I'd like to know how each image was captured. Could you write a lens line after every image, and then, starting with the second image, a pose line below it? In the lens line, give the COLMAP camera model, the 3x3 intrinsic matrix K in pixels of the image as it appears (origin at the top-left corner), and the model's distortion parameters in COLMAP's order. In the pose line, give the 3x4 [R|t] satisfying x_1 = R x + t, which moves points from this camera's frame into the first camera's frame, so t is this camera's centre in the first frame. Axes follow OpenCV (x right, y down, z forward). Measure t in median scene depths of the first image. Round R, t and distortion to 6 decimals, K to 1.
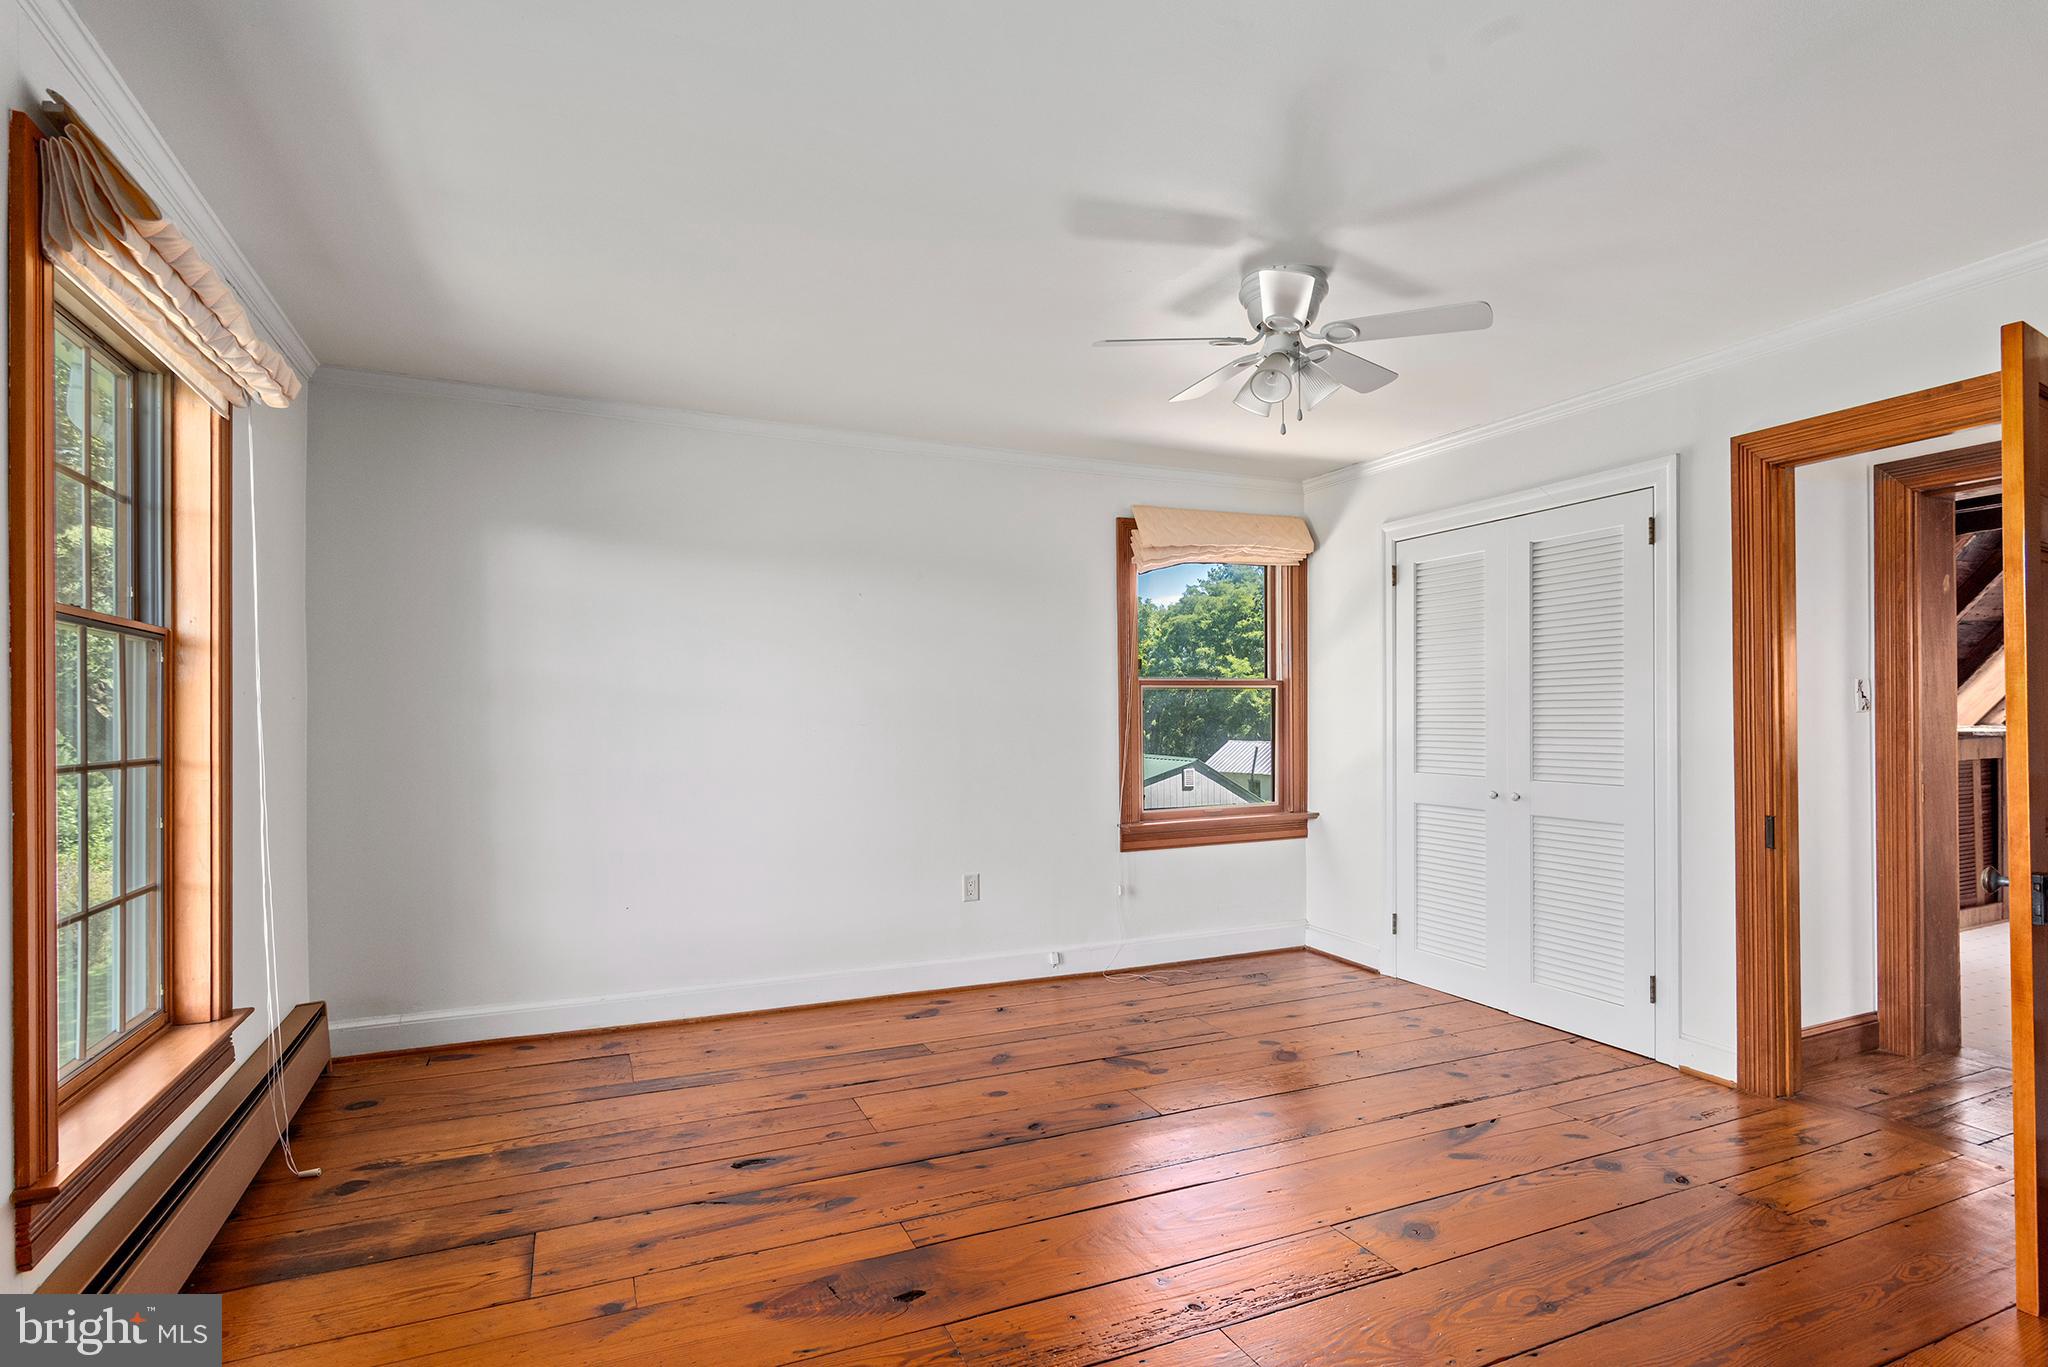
lens RADIAL K [[1011.0, 0, 1032.0], [0, 1011.0, 703.2], [0, 0, 1]] dist [0.011039, -0.001989]
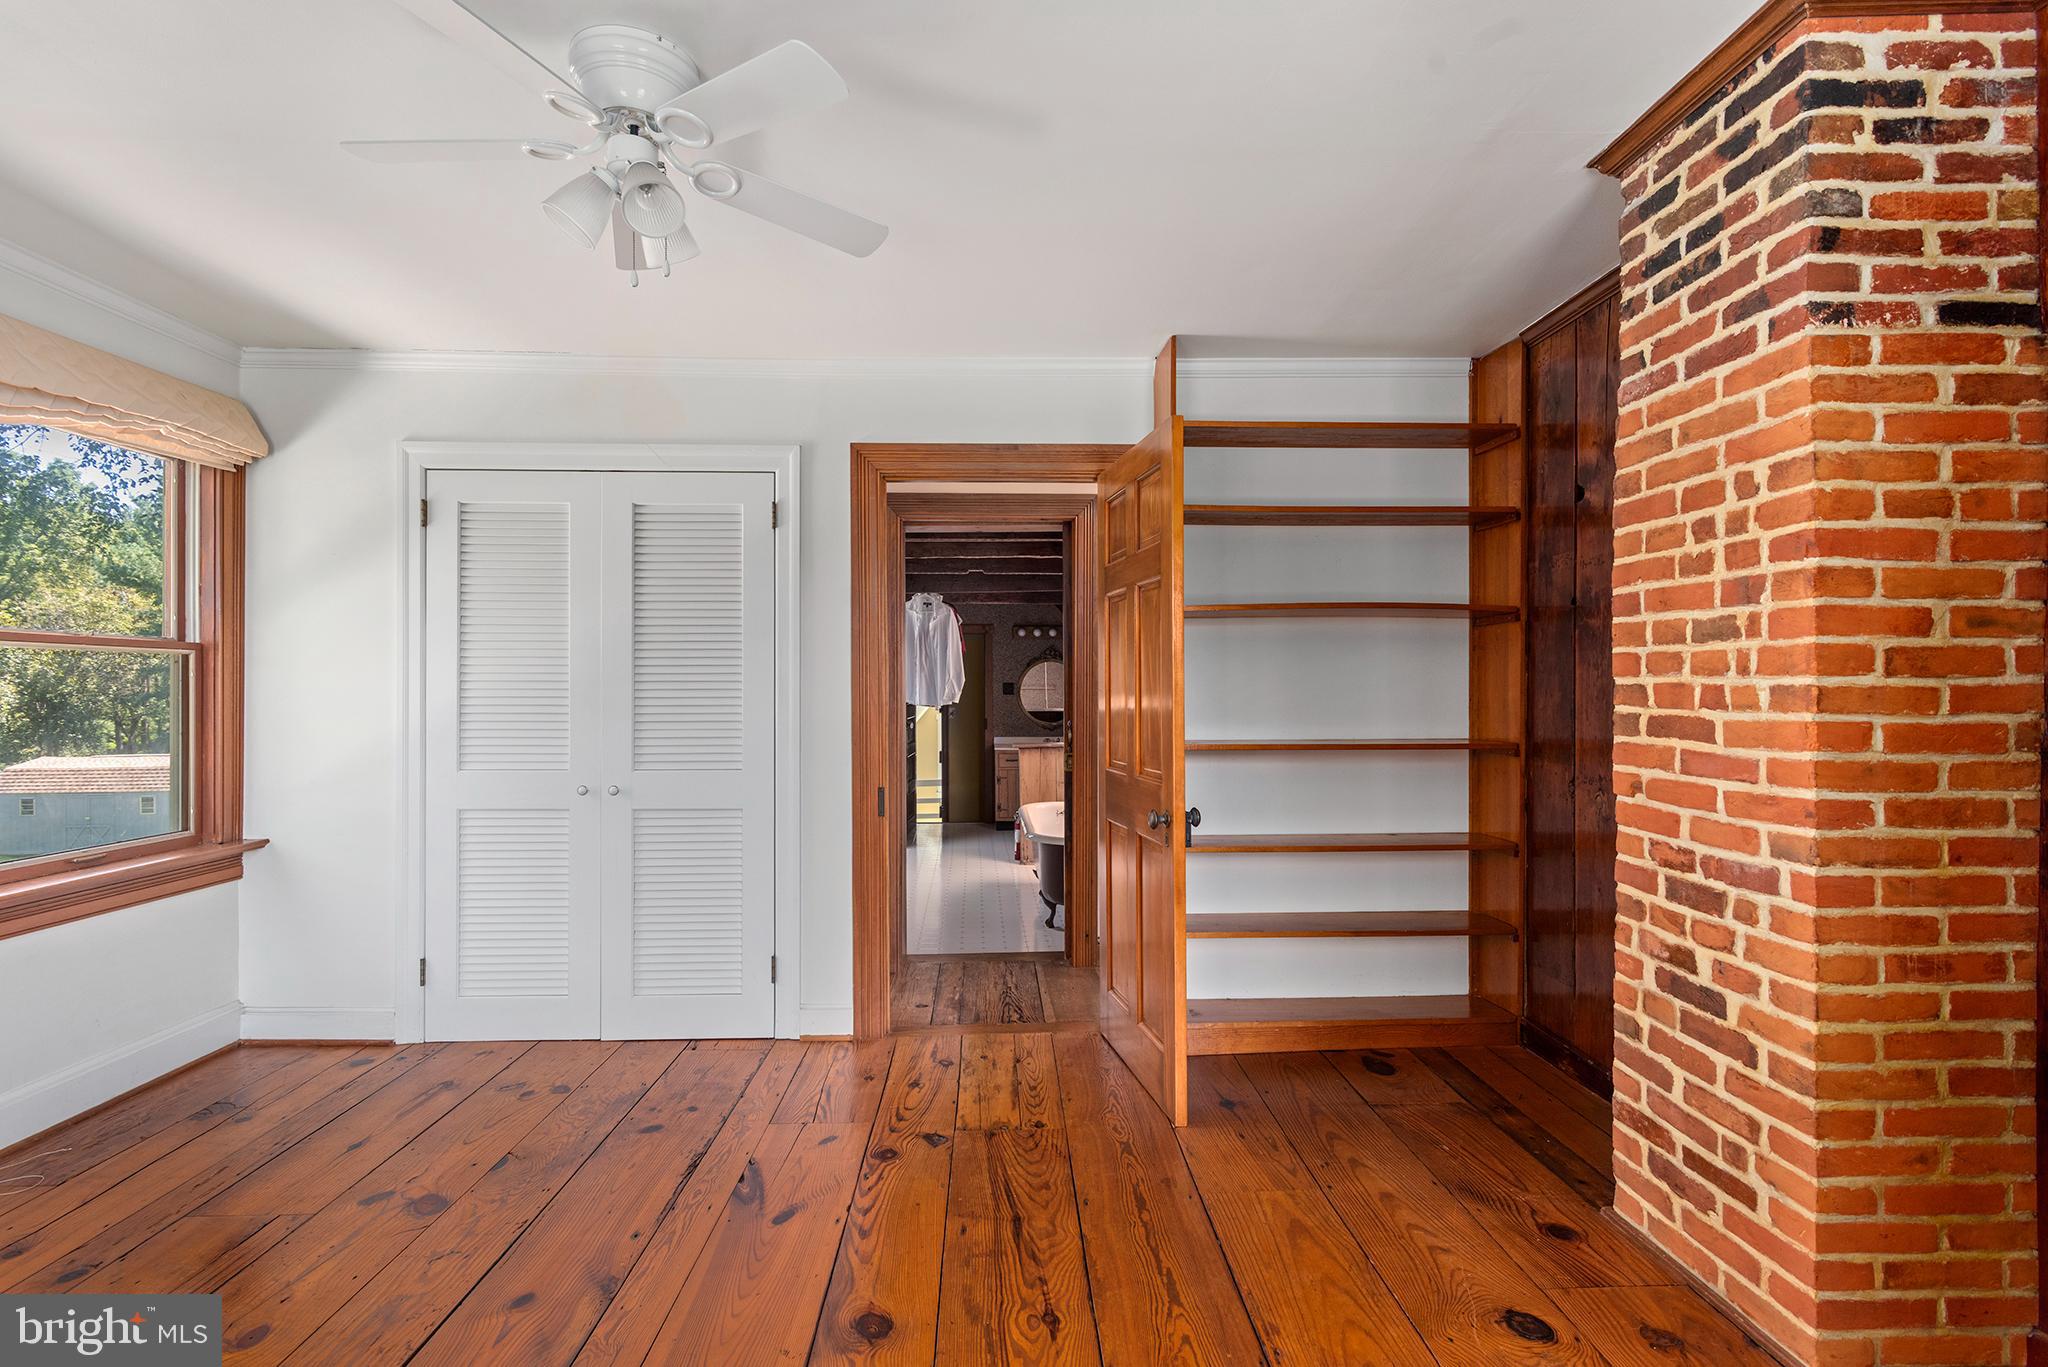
lens RADIAL K [[1011.0, 0, 1022.5], [0, 1011.0, 692.2], [0, 0, 1]] dist [0.011039, -0.001989]
pose [[0.385773, 0.006993, 0.922567, -0.171740], [-0.014098, 0.999899, -0.001684, 0.003195], [-0.922486, -0.012357, 0.385833, 0.295097]]
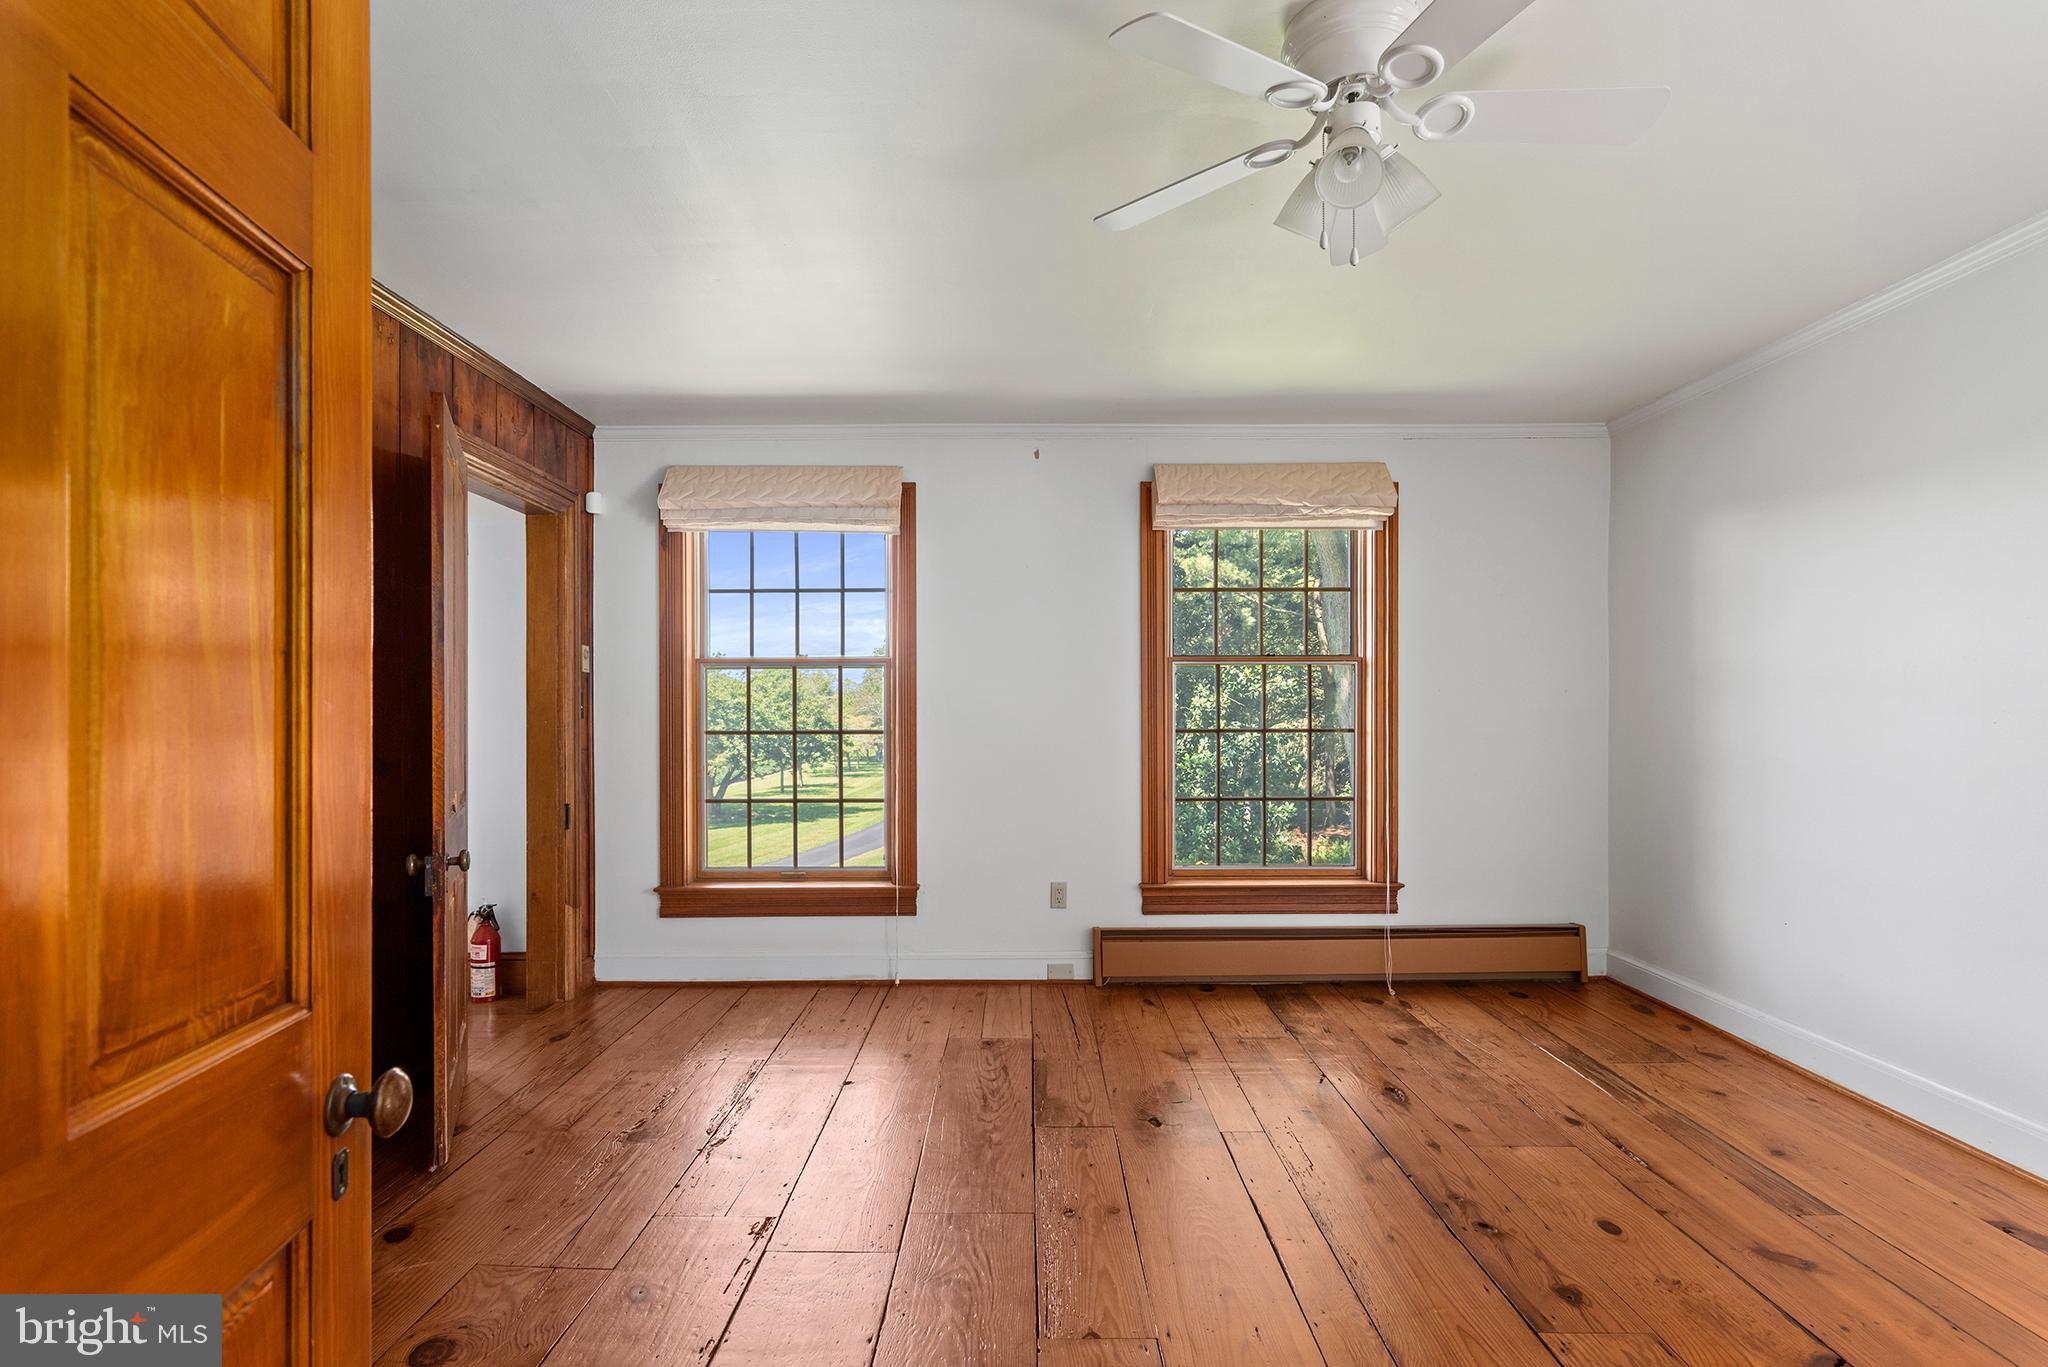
lens RADIAL K [[1011.0, 0, 1037.4], [0, 1011.0, 694.6], [0, 0, 1]] dist [0.011039, -0.001989]
pose [[-0.398252, -0.002405, -0.917273, 1.054847], [0.026555, 0.999547, -0.014150, -0.009307], [0.916892, -0.029993, -0.398008, 1.182518]]
